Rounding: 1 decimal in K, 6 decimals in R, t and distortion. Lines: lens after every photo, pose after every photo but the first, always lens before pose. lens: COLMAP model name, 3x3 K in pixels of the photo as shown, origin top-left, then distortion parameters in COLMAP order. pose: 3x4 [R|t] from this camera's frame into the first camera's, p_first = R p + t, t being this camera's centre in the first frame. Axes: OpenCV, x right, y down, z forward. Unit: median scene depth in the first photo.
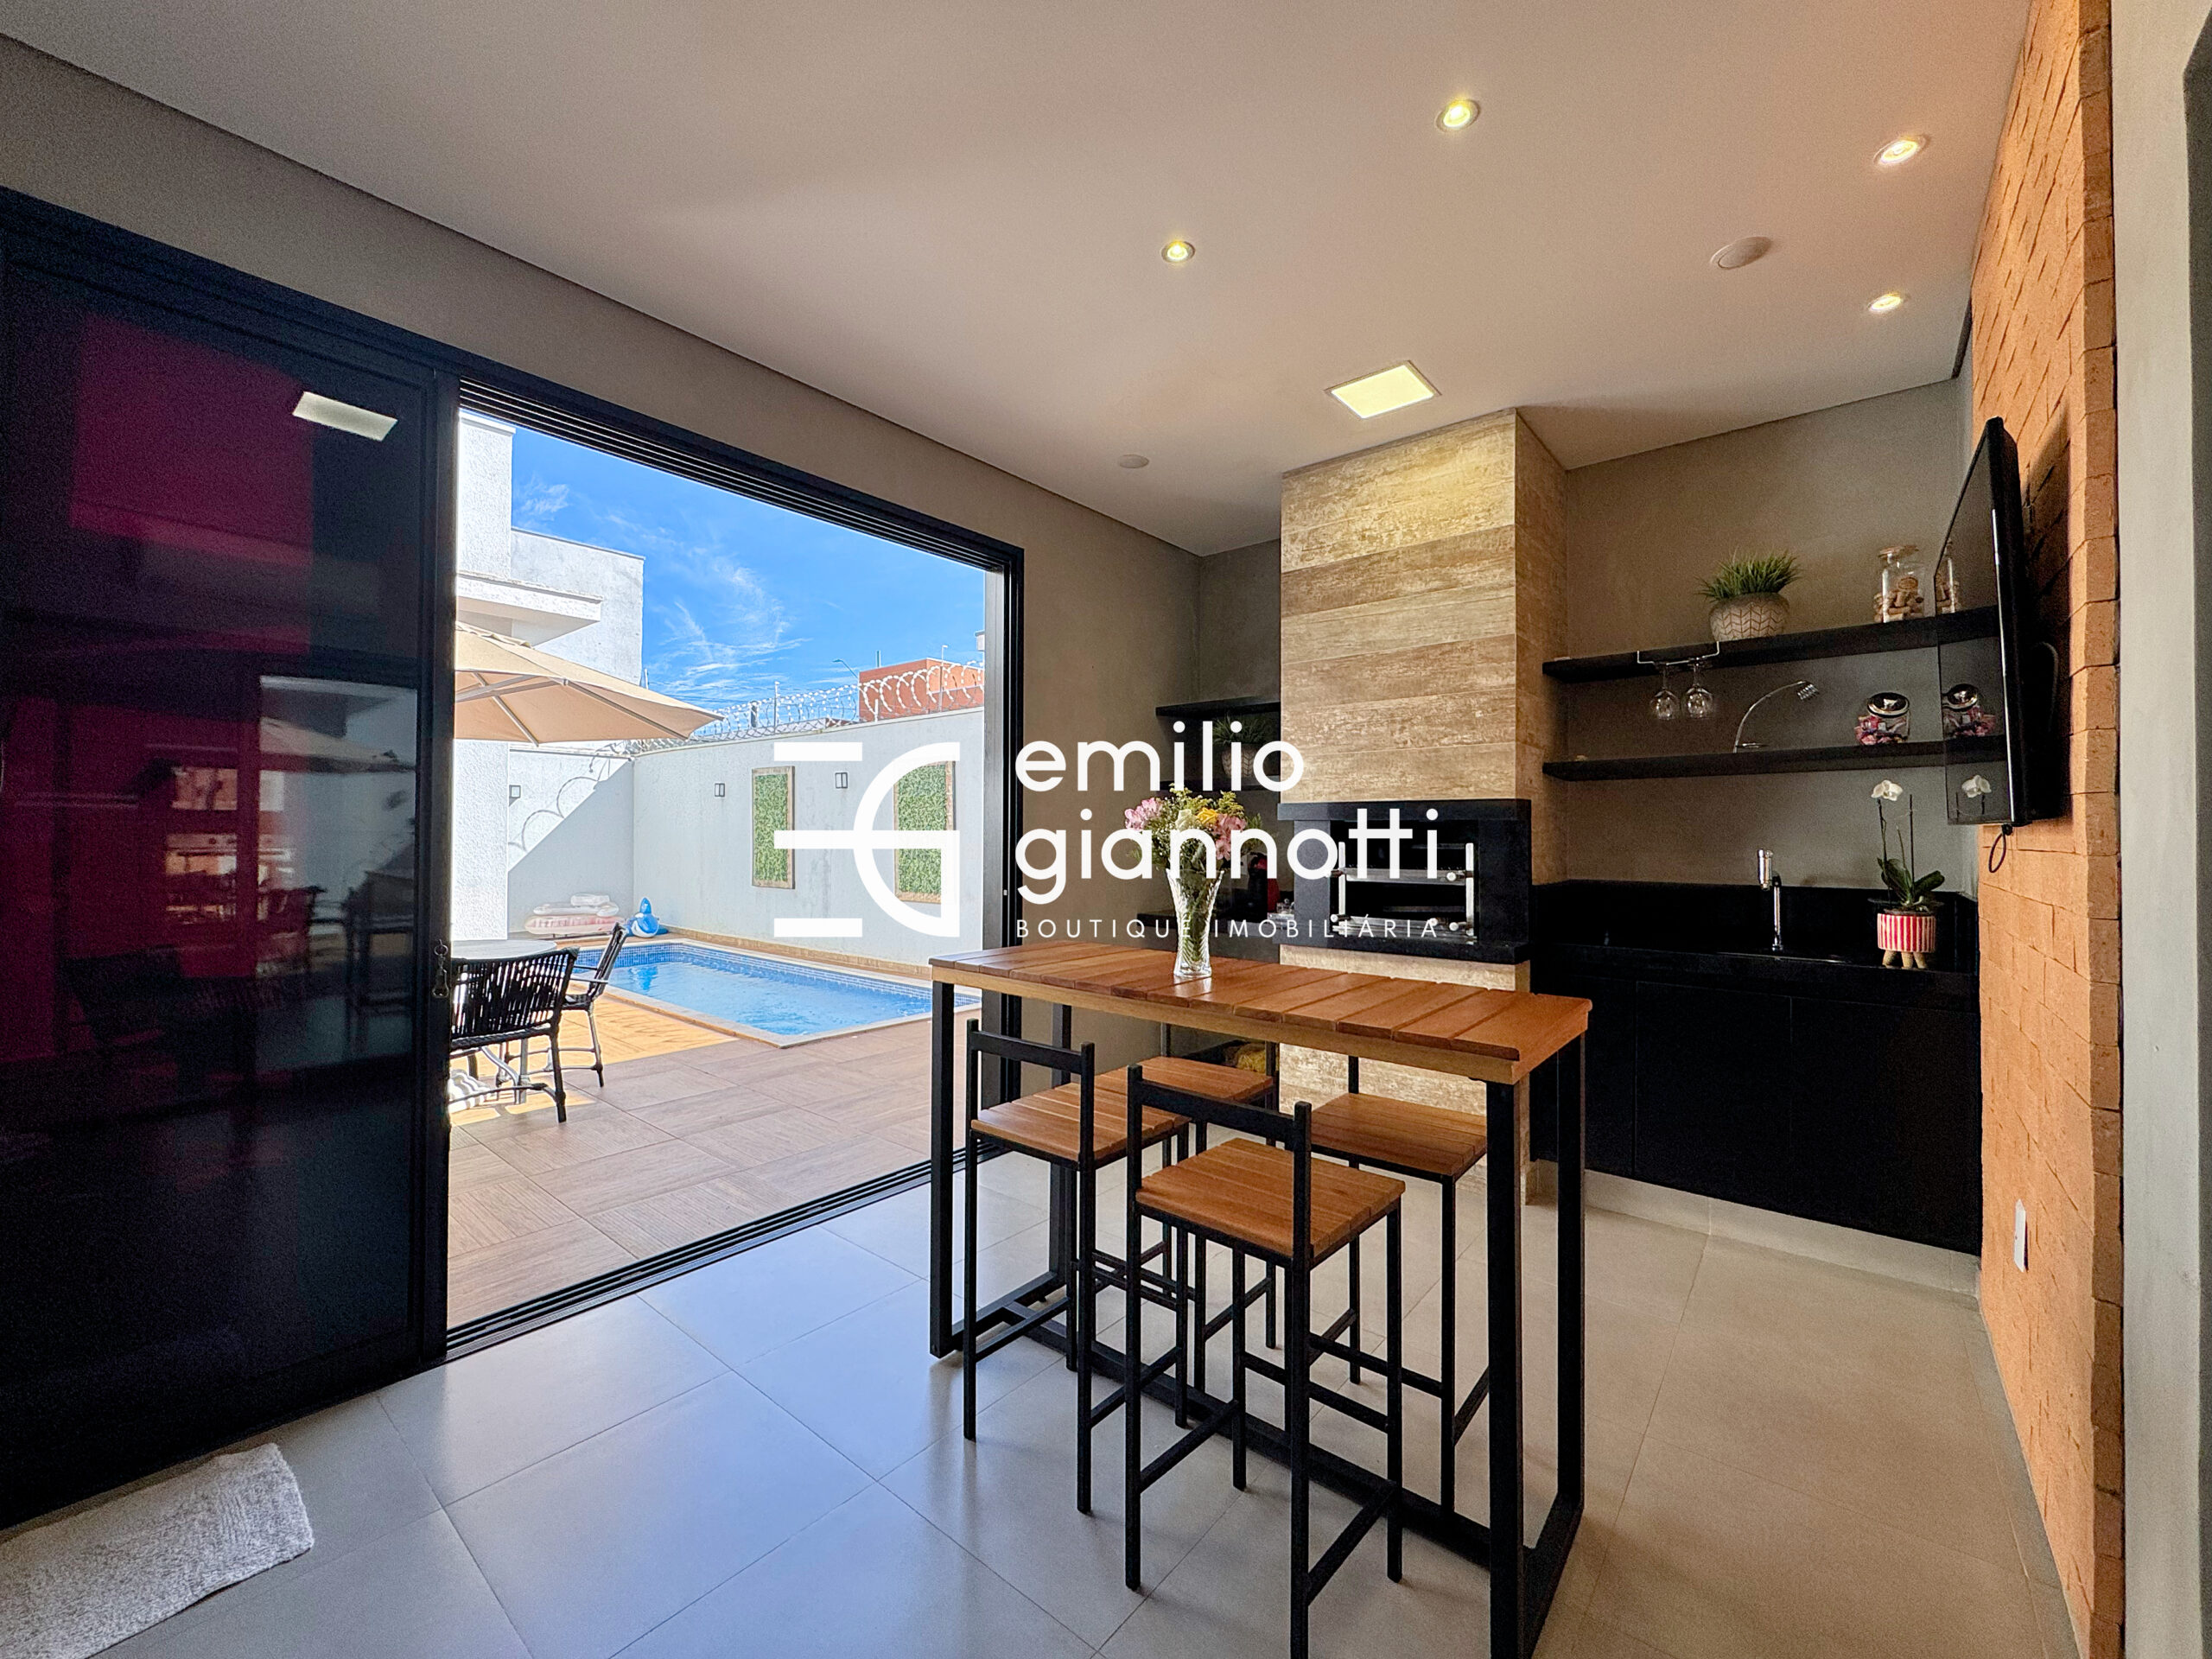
lens RADIAL K [[885.4, 0, 1109.8], [0, 885.4, 817.5], [0, 0, 1]] dist [0.002158, 0.000218]
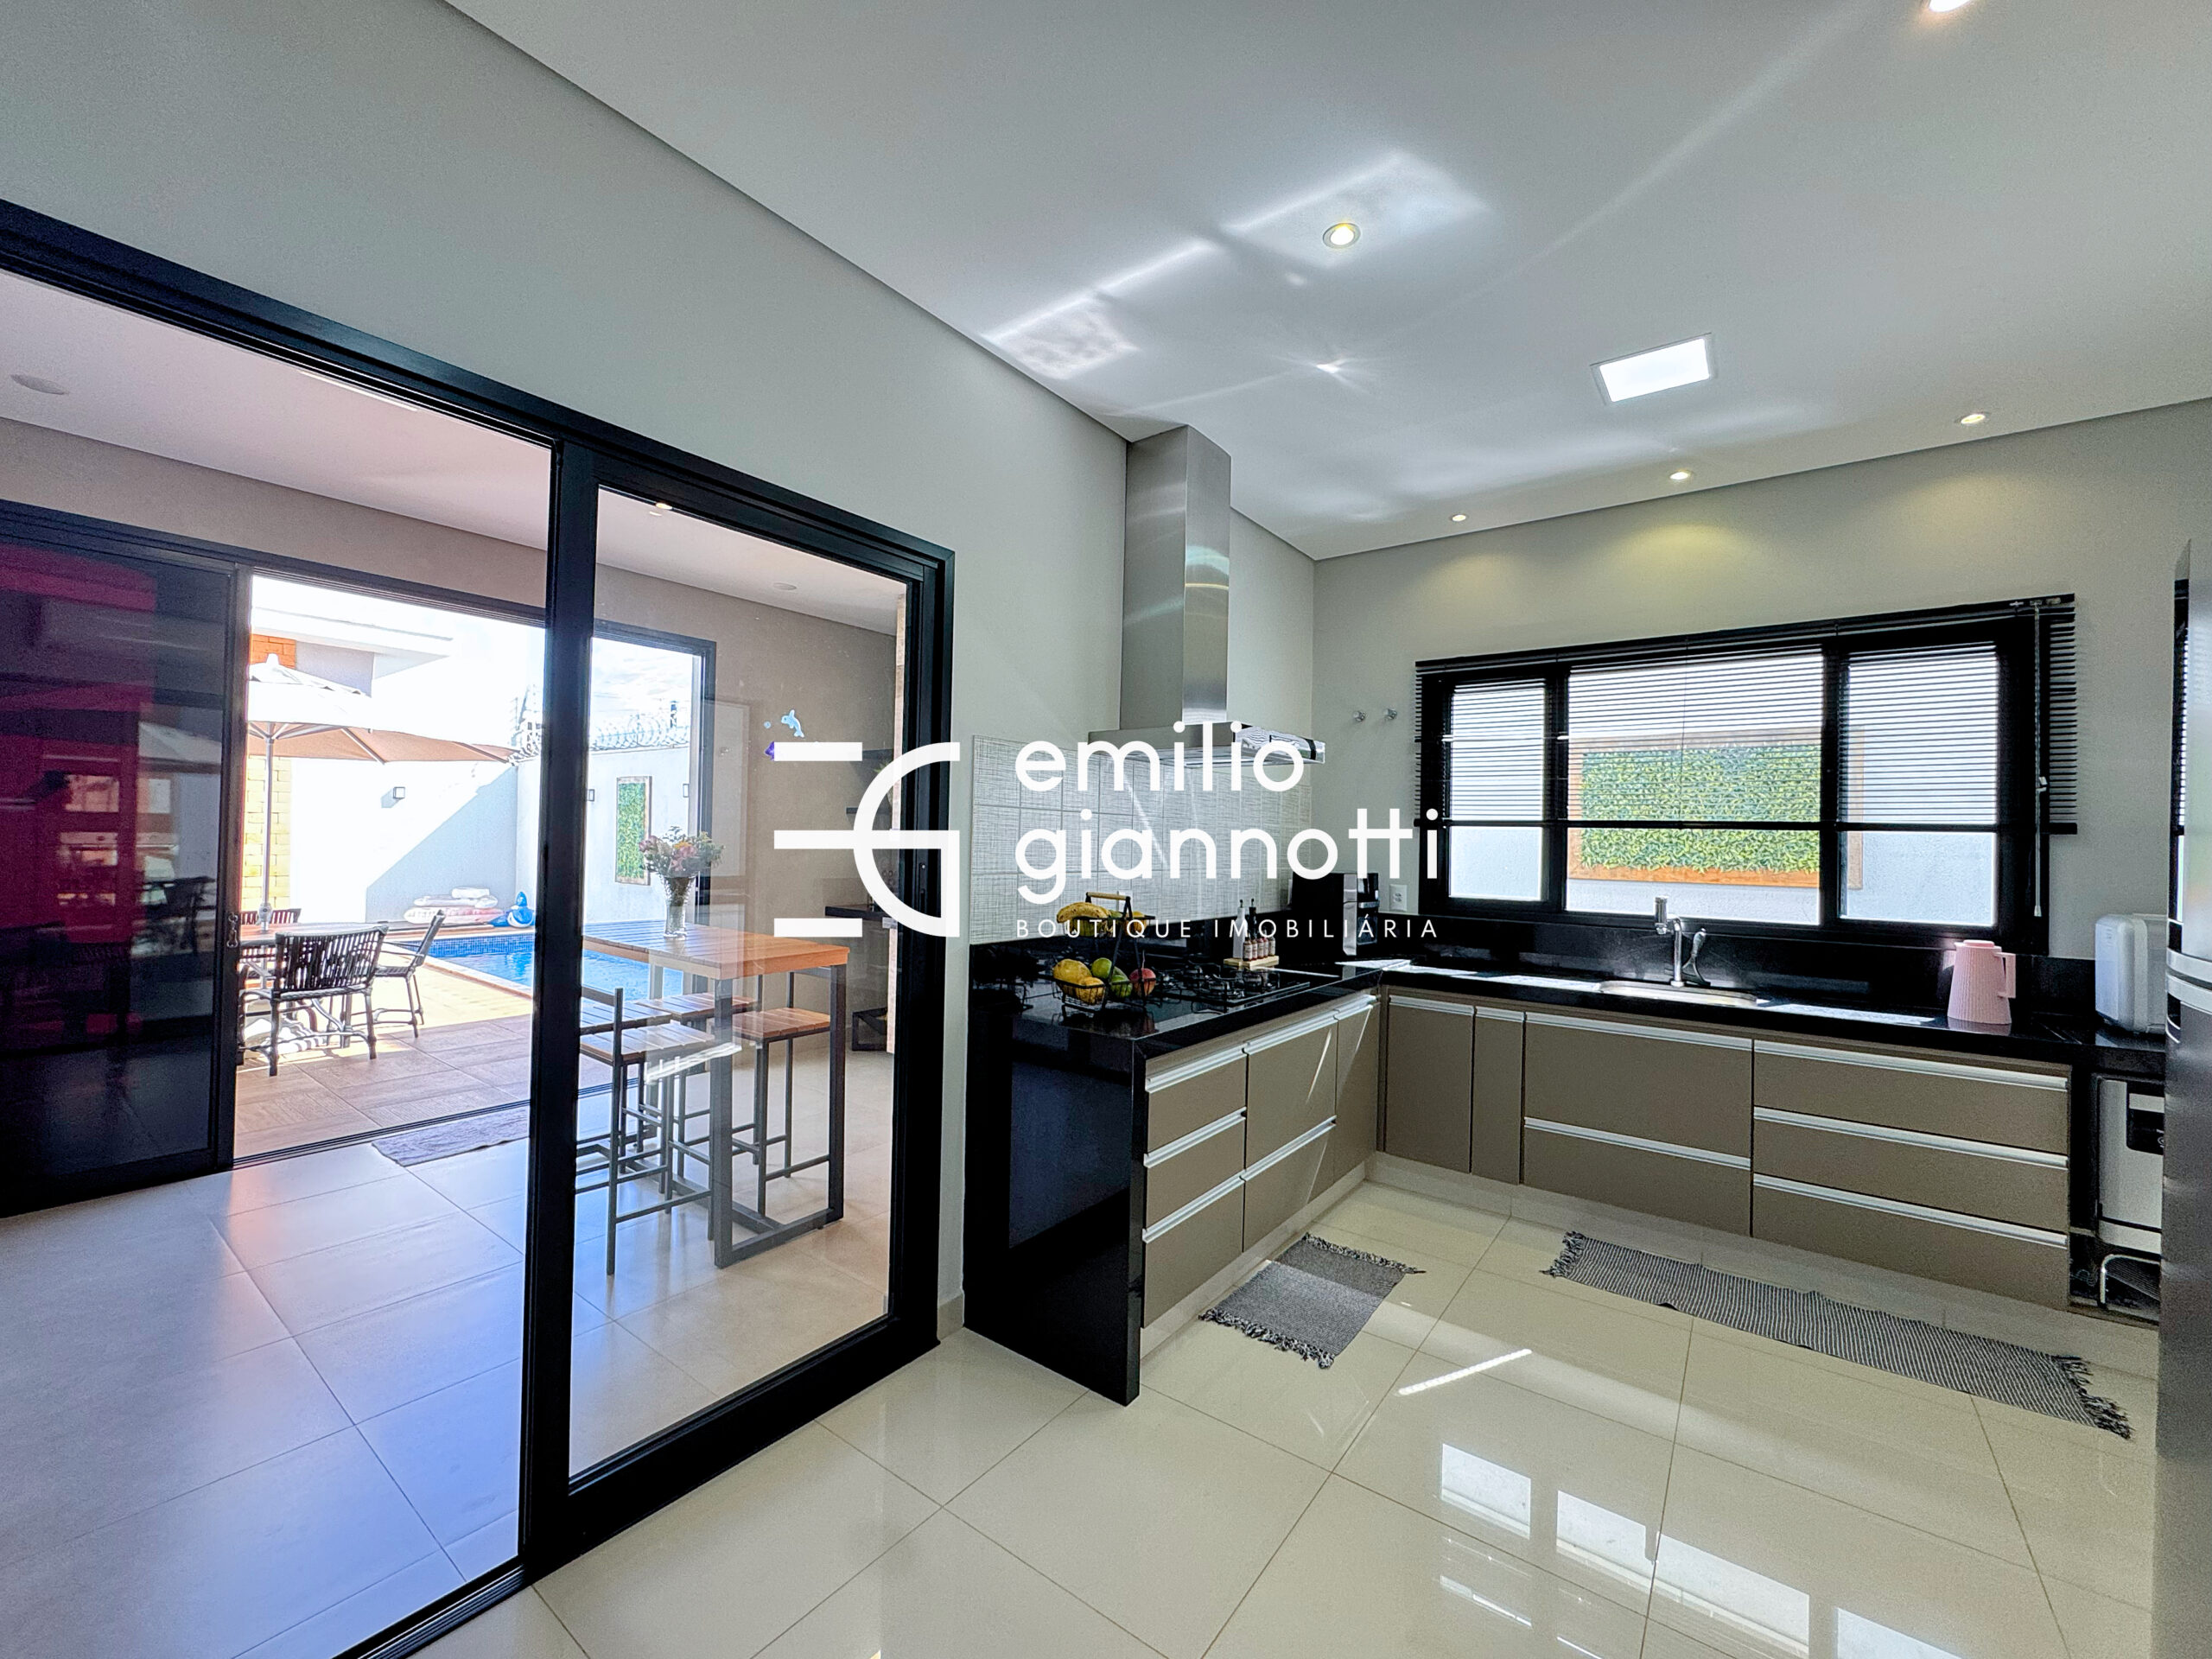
lens RADIAL K [[885.1, 0, 1106.0], [0, 885.1, 829.5], [0, 0, 1]] dist [-0.001723, -0.000293]
pose [[0.998790, 0.016786, 0.046231, 0.337386], [-0.017239, 0.999807, 0.009413, -0.021354], [-0.046064, -0.010199, 0.998886, -0.295355]]
